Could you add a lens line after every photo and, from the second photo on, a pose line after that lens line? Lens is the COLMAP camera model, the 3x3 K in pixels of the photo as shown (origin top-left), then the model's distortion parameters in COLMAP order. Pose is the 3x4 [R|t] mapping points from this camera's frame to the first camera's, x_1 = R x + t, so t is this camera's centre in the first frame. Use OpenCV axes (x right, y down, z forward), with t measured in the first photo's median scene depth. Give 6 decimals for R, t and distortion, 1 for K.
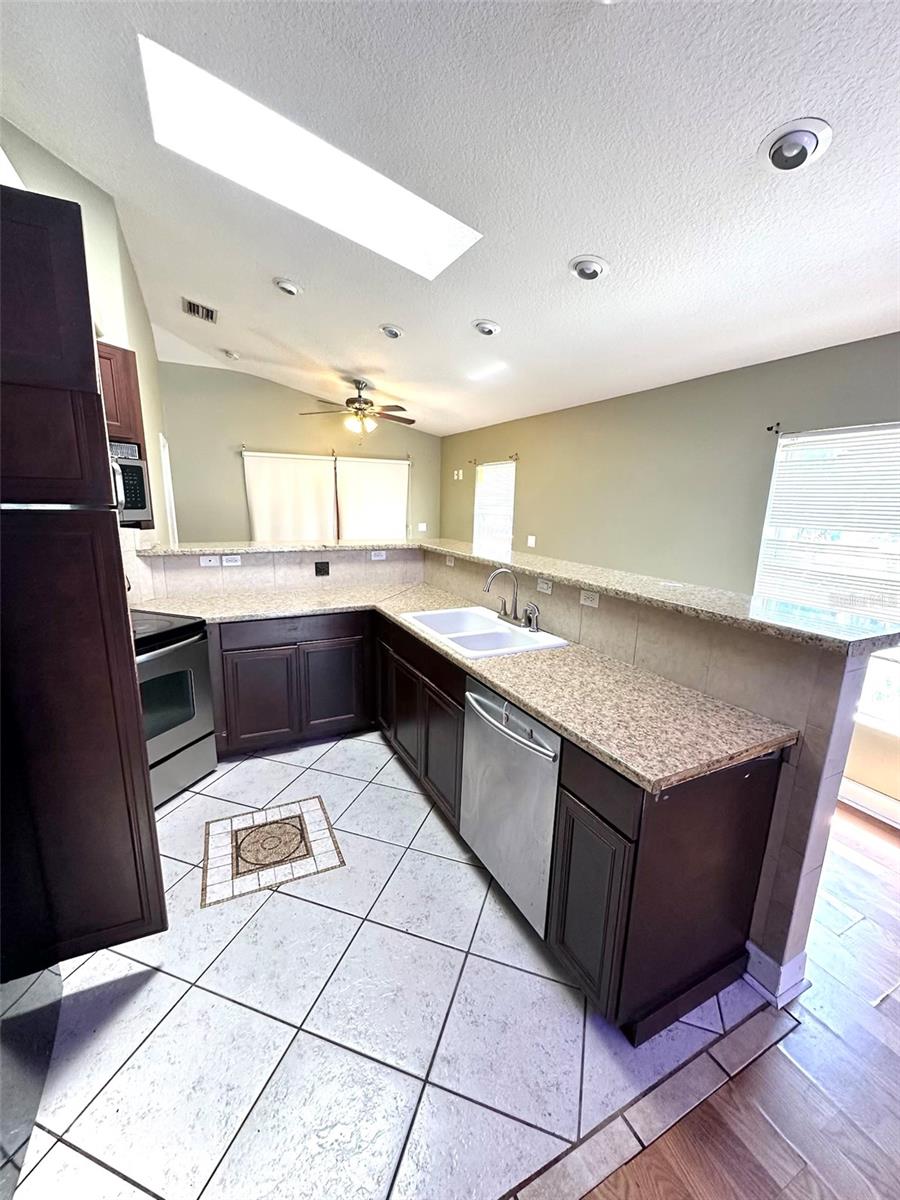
lens RADIAL K [[479.0, 0, 451.6], [0, 479.0, 600.8], [0, 0, 1]] dist [-0.003075, 0.000664]
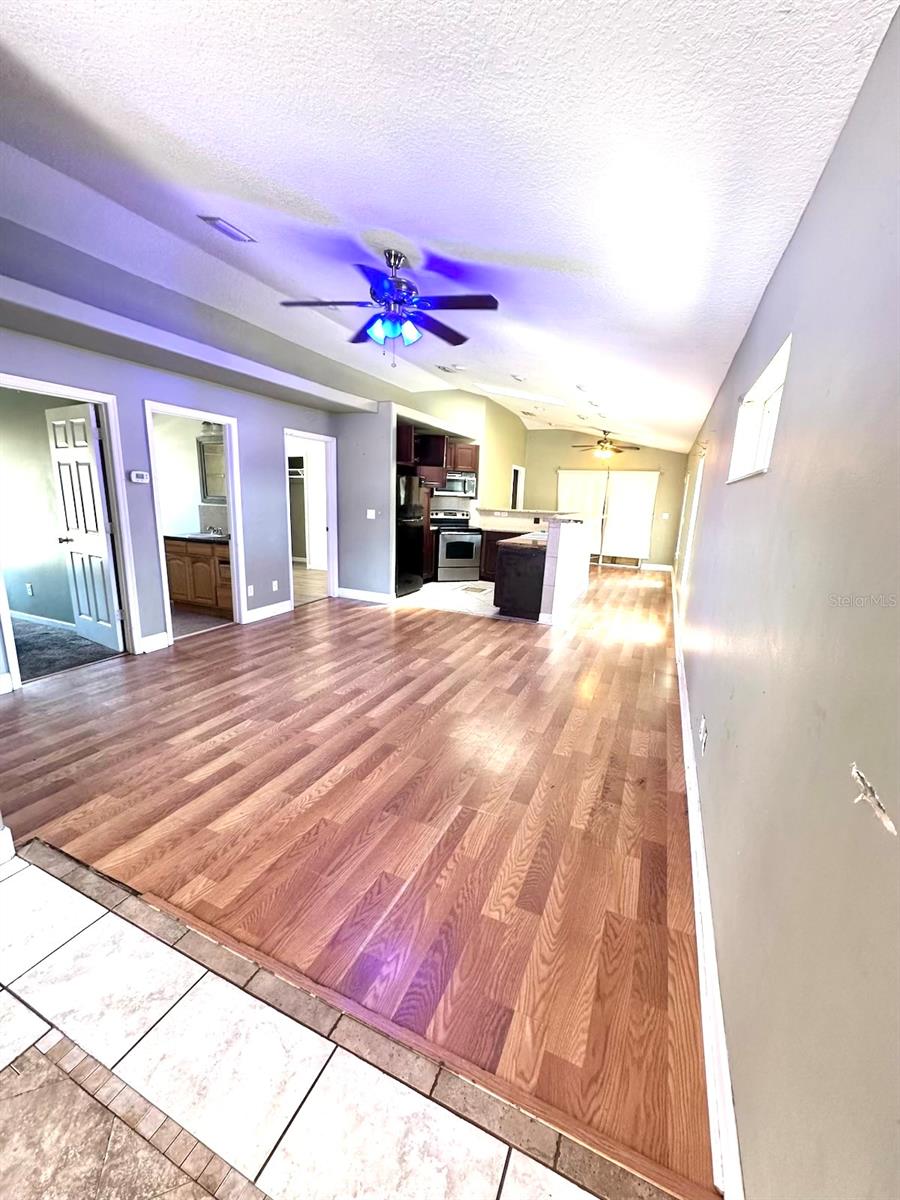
lens RADIAL K [[479.0, 0, 451.6], [0, 479.0, 600.8], [0, 0, 1]] dist [-0.003075, 0.000664]
pose [[0.635655, 0.162452, -0.754687, 1.653912], [-0.179880, 0.981866, 0.059845, 0.324159], [0.750724, 0.097712, 0.653350, -1.046677]]
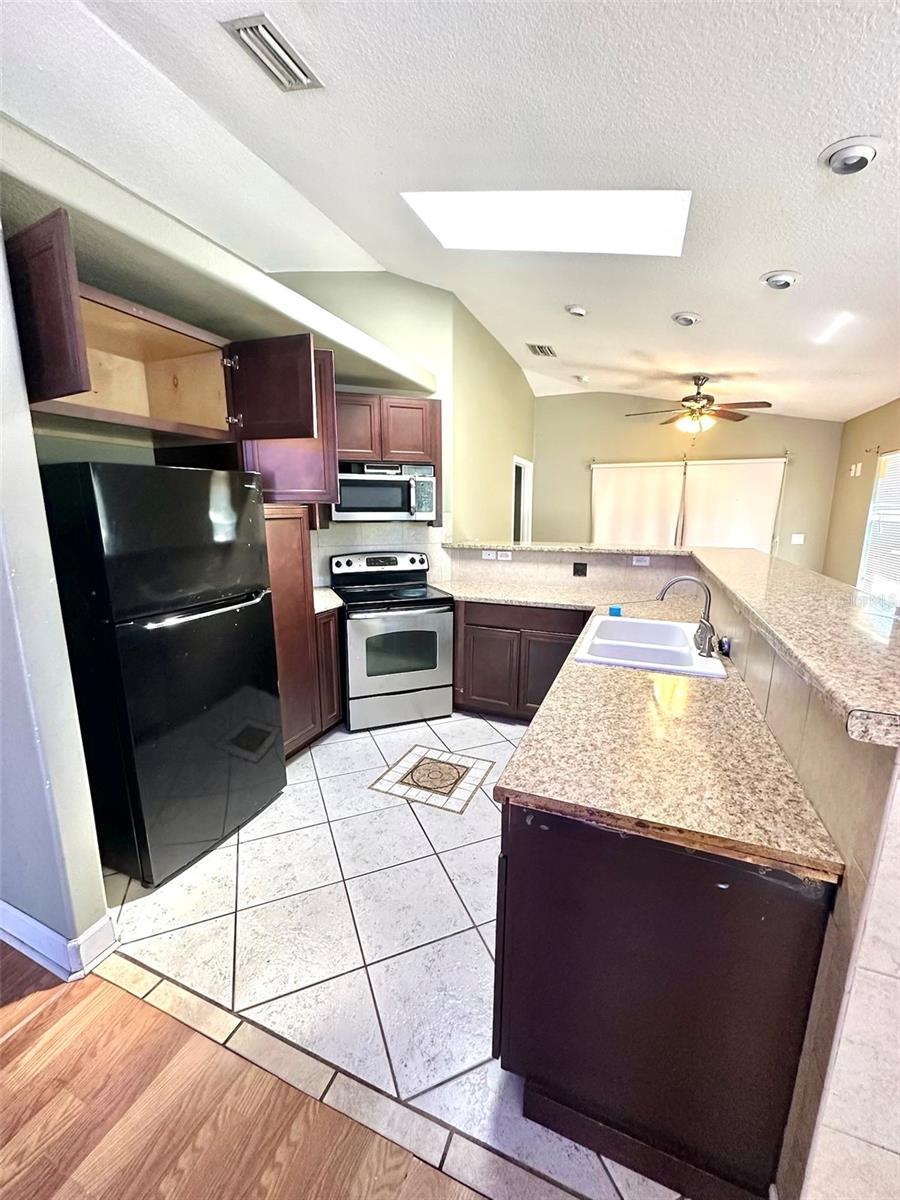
lens RADIAL K [[479.0, 0, 451.6], [0, 479.0, 600.8], [0, 0, 1]] dist [-0.003075, 0.000664]
pose [[0.652891, 0.122171, -0.747534, 0.419064], [-0.144292, 0.988895, 0.035593, 0.004747], [0.743581, 0.084625, 0.663269, 0.130285]]
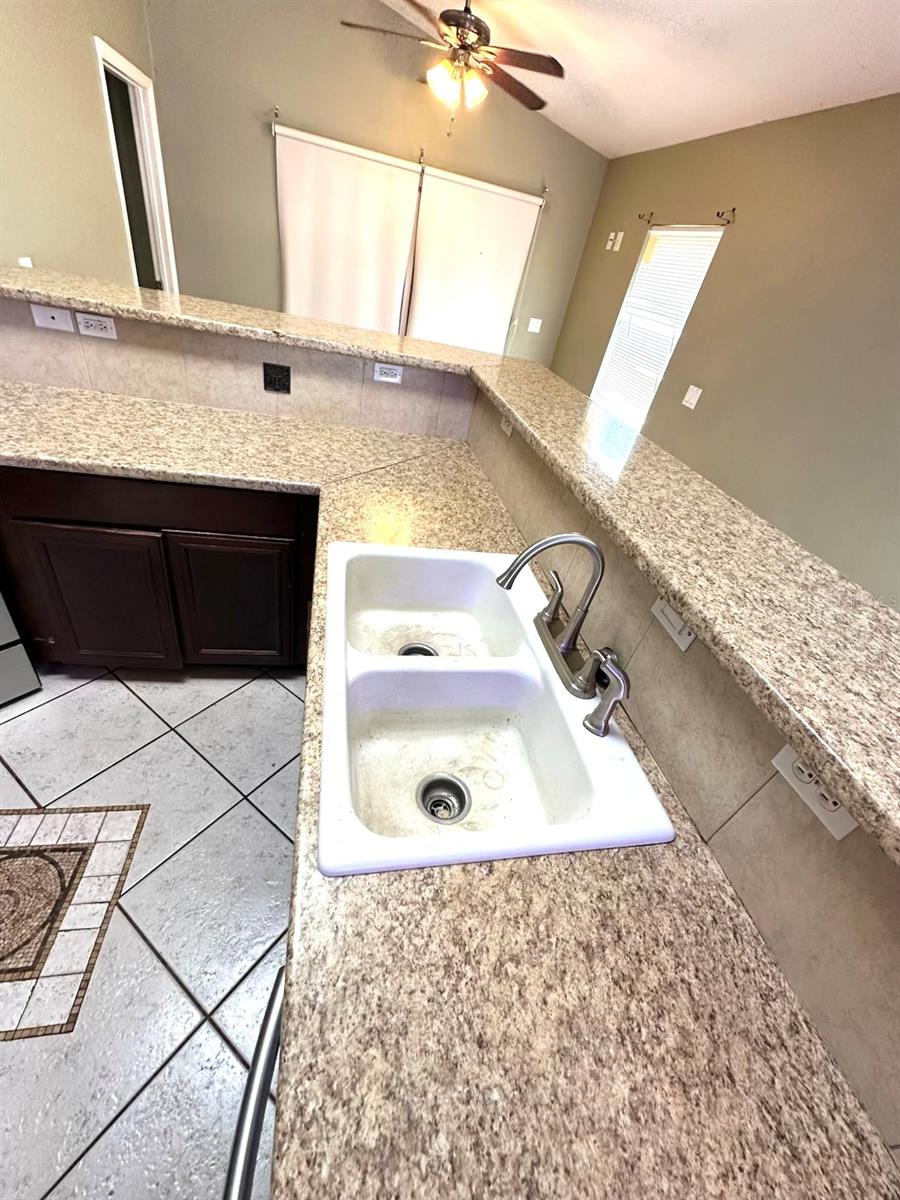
lens RADIAL K [[479.0, 0, 451.6], [0, 479.0, 600.8], [0, 0, 1]] dist [-0.003075, 0.000664]
pose [[0.946068, 0.294996, -0.133911, 0.076654], [-0.221852, 0.891149, 0.395772, -0.125352], [0.236086, -0.344719, 0.908533, 0.587161]]
